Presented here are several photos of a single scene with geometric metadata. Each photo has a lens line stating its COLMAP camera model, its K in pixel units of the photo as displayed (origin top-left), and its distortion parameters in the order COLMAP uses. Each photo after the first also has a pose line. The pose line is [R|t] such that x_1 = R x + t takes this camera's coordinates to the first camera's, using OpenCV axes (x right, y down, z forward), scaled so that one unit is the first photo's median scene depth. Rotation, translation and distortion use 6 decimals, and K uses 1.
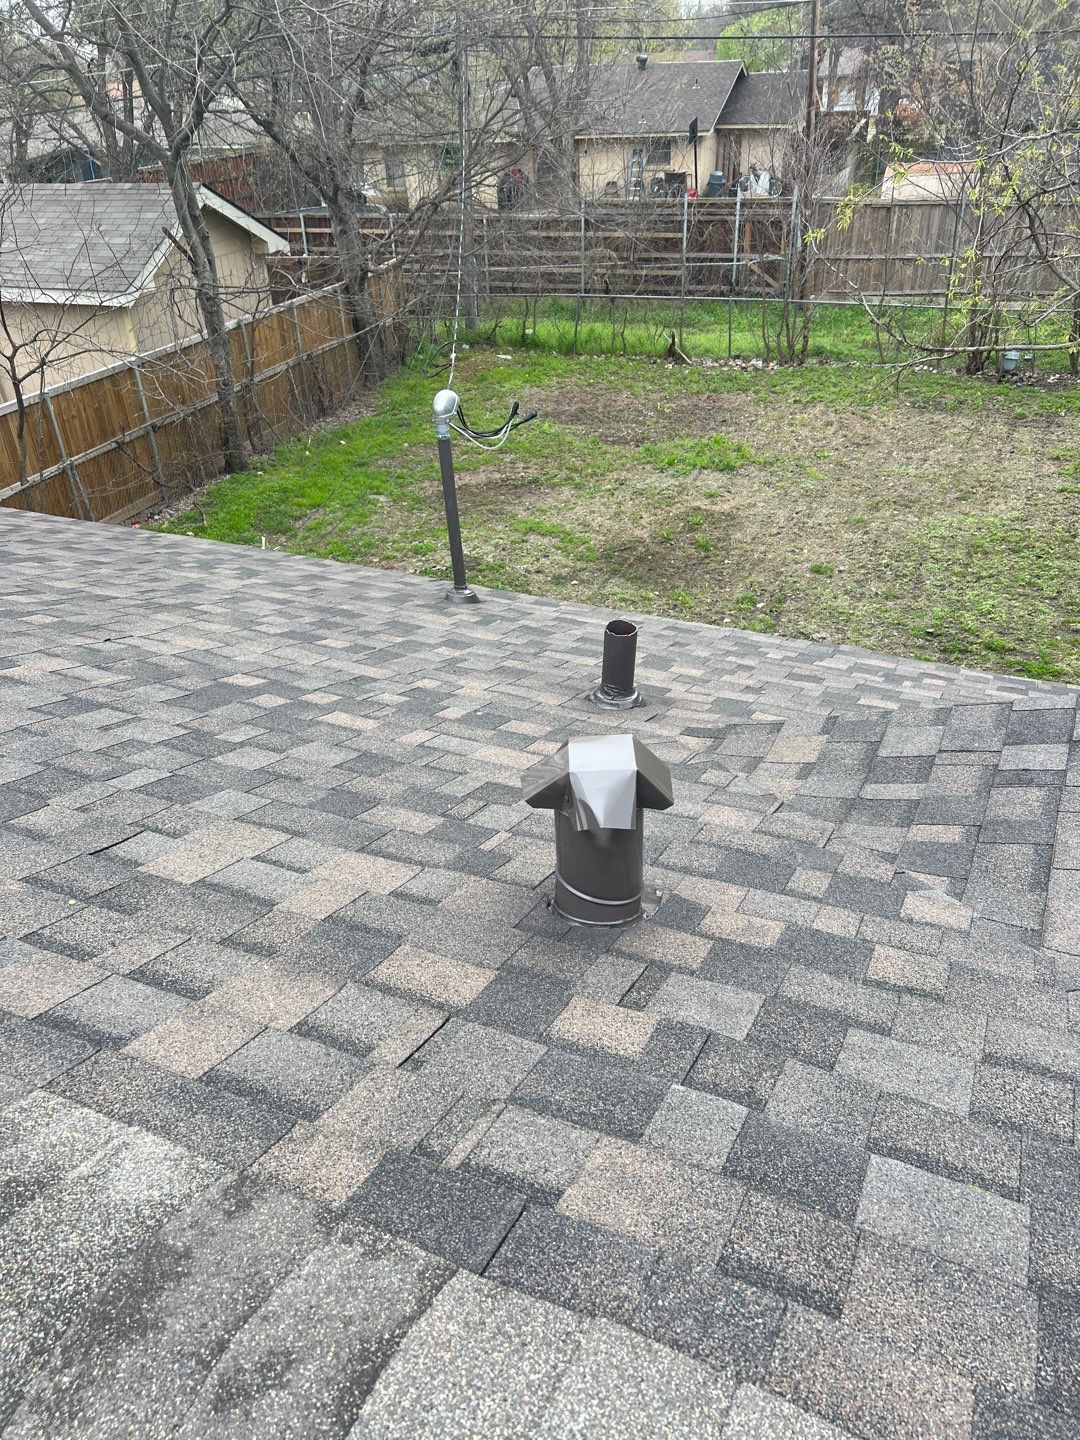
lens RADIAL K [[1093.6, 0, 540.0], [0, 1093.6, 720.0], [0, 0, 1]] dist [0.055284, -0.064049]
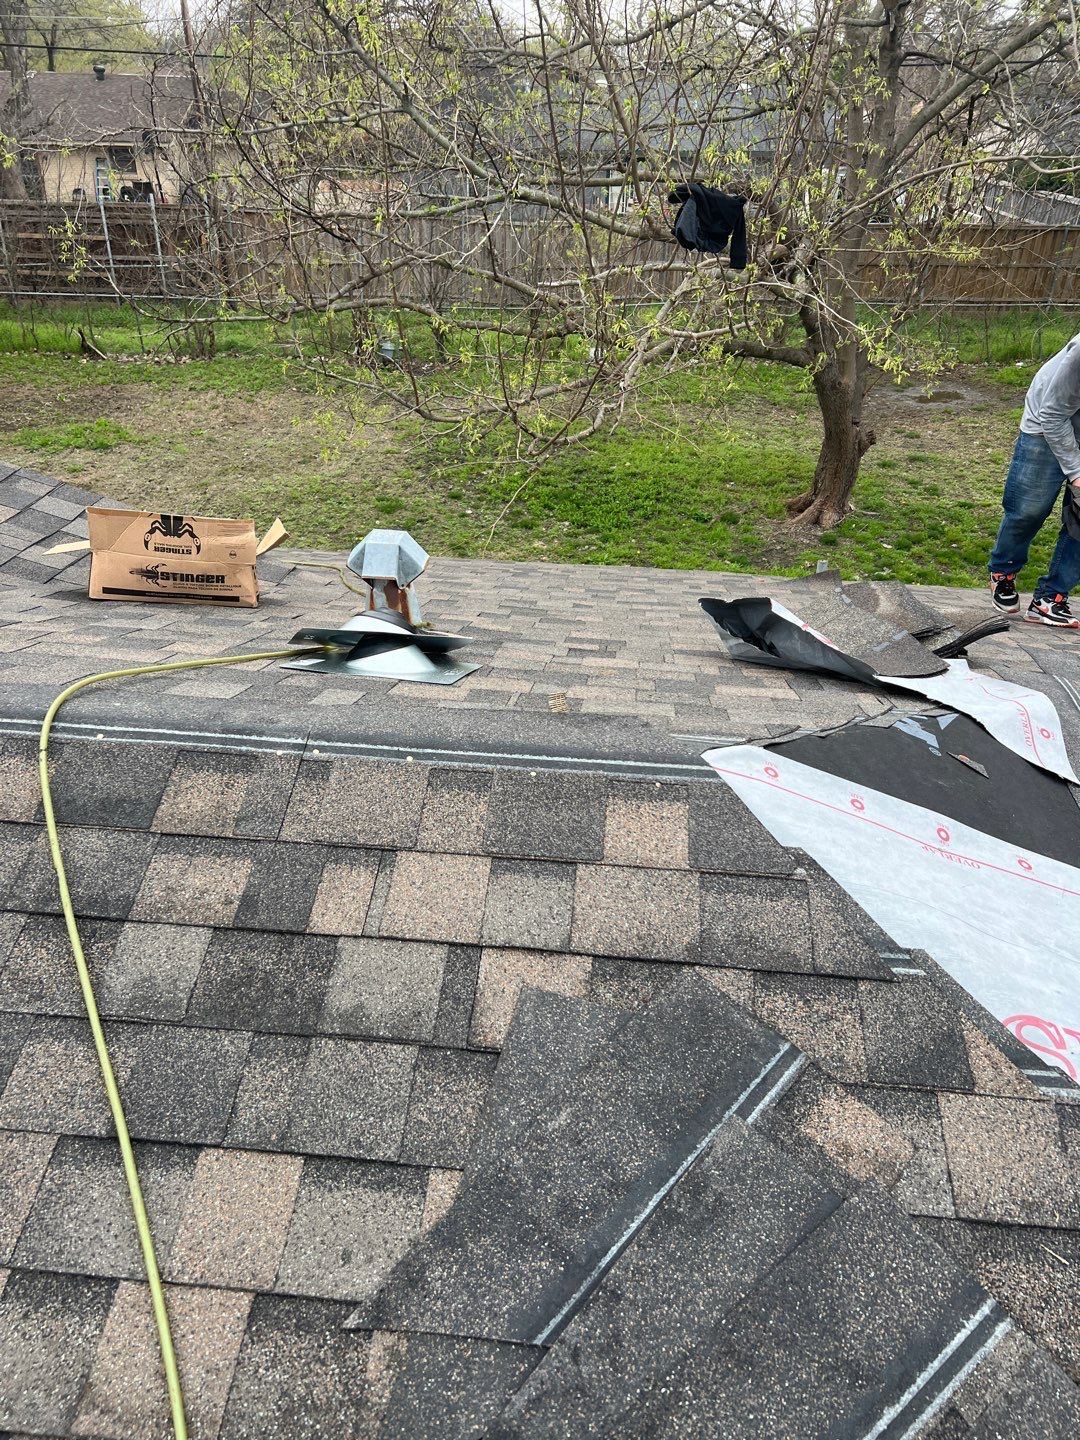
lens RADIAL K [[1093.6, 0, 540.0], [0, 1093.6, 720.0], [0, 0, 1]] dist [0.055284, -0.064049]
pose [[0.935763, -0.127713, 0.328691, 0.136775], [0.132017, 0.991204, 0.009289, 0.061983], [-0.326986, 0.034700, 0.944392, -0.115224]]
